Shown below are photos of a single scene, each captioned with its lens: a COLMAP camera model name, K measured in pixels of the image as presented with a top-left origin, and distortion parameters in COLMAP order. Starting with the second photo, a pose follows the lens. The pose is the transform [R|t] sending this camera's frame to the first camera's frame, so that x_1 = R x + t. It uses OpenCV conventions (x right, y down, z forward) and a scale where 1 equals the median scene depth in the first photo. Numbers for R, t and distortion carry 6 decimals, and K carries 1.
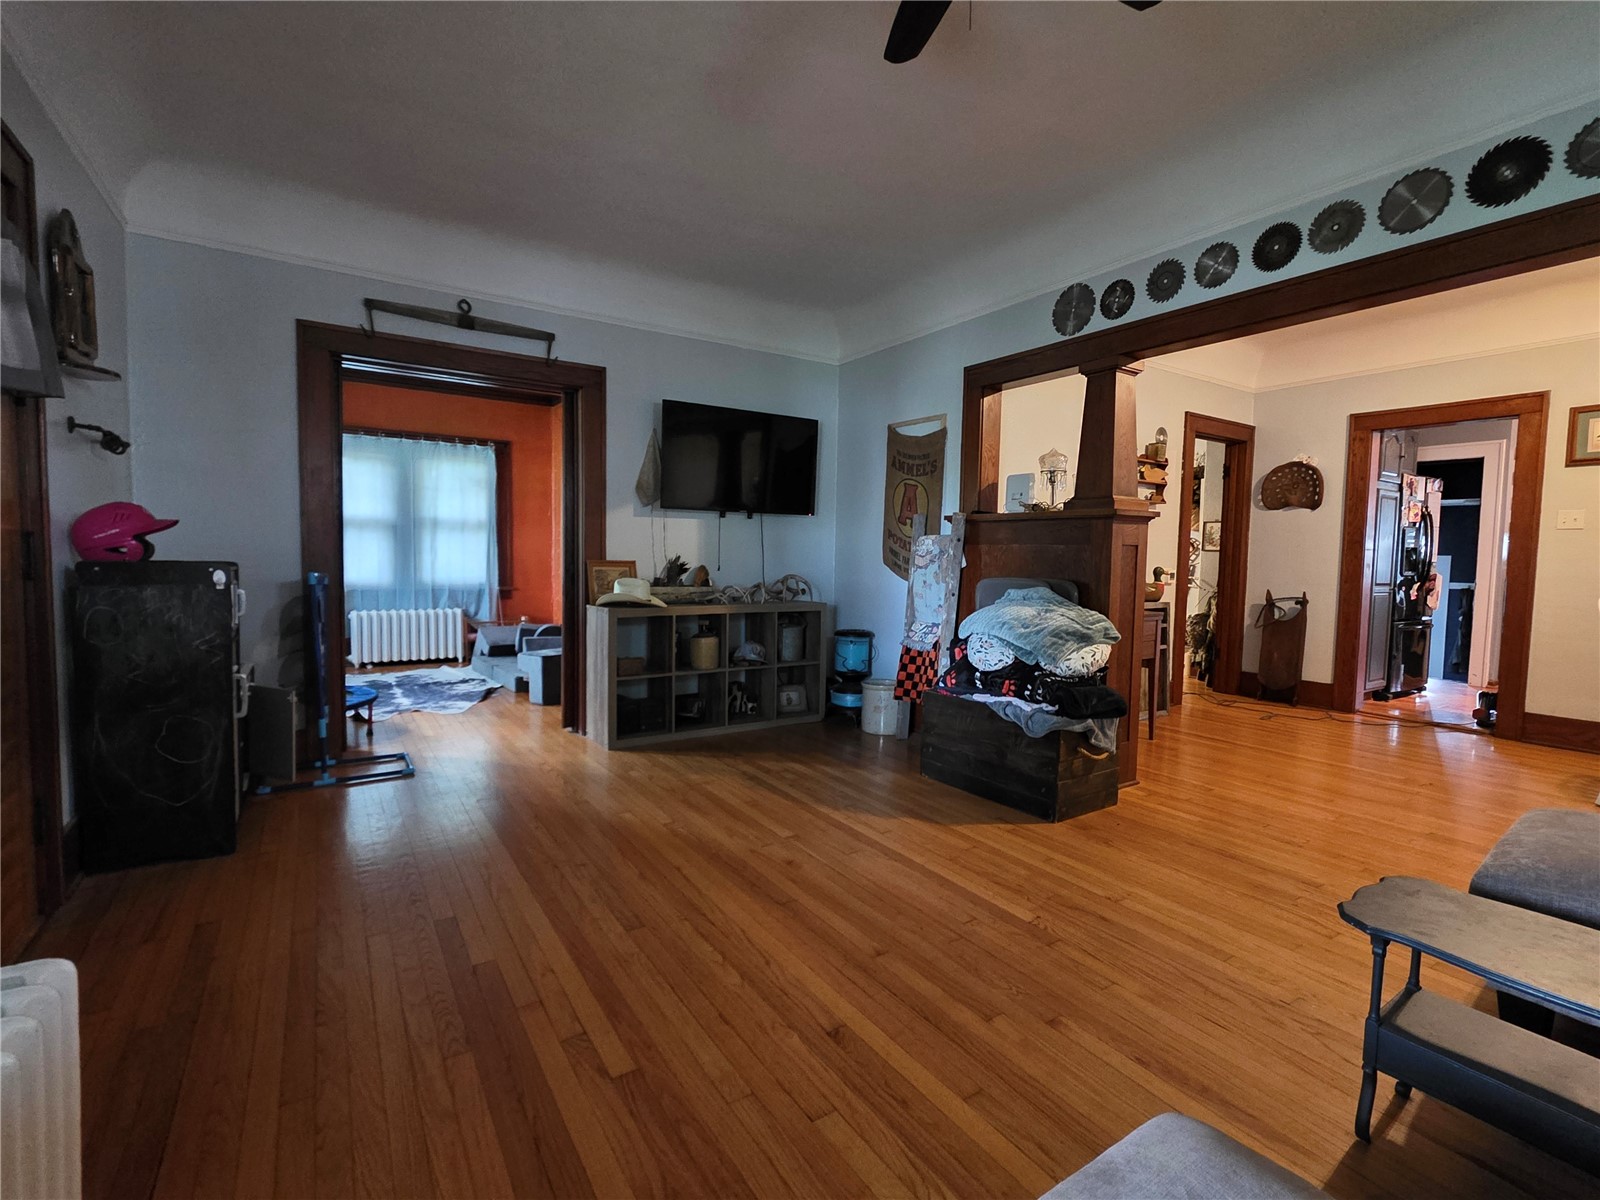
lens RADIAL K [[731.9, 0, 800.0], [0, 731.9, 600.0], [0, 0, 1]] dist [-0.001229, 0.000479]
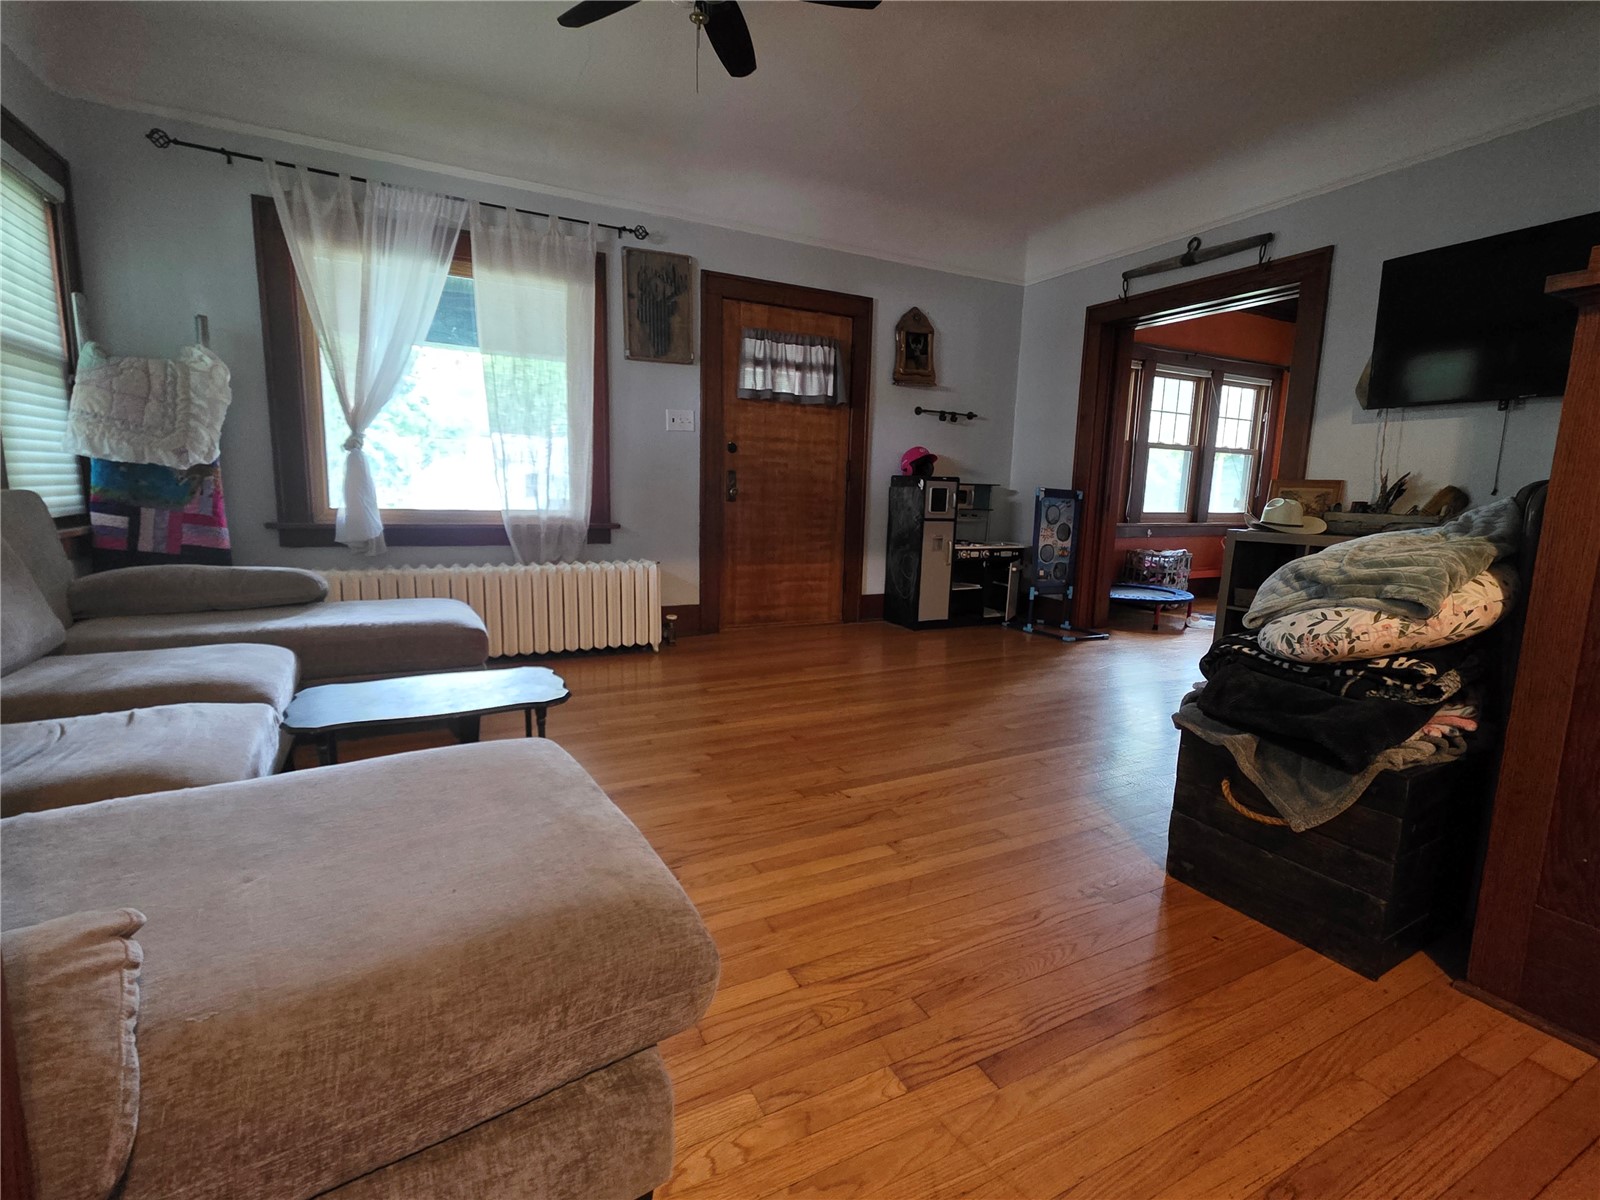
lens RADIAL K [[731.9, 0, 800.0], [0, 731.9, 600.0], [0, 0, 1]] dist [-0.001229, 0.000479]
pose [[-0.097855, 0.134313, -0.986096, 1.171304], [-0.087464, 0.985856, 0.142960, 0.024032], [0.991350, 0.100238, -0.084724, 0.897383]]
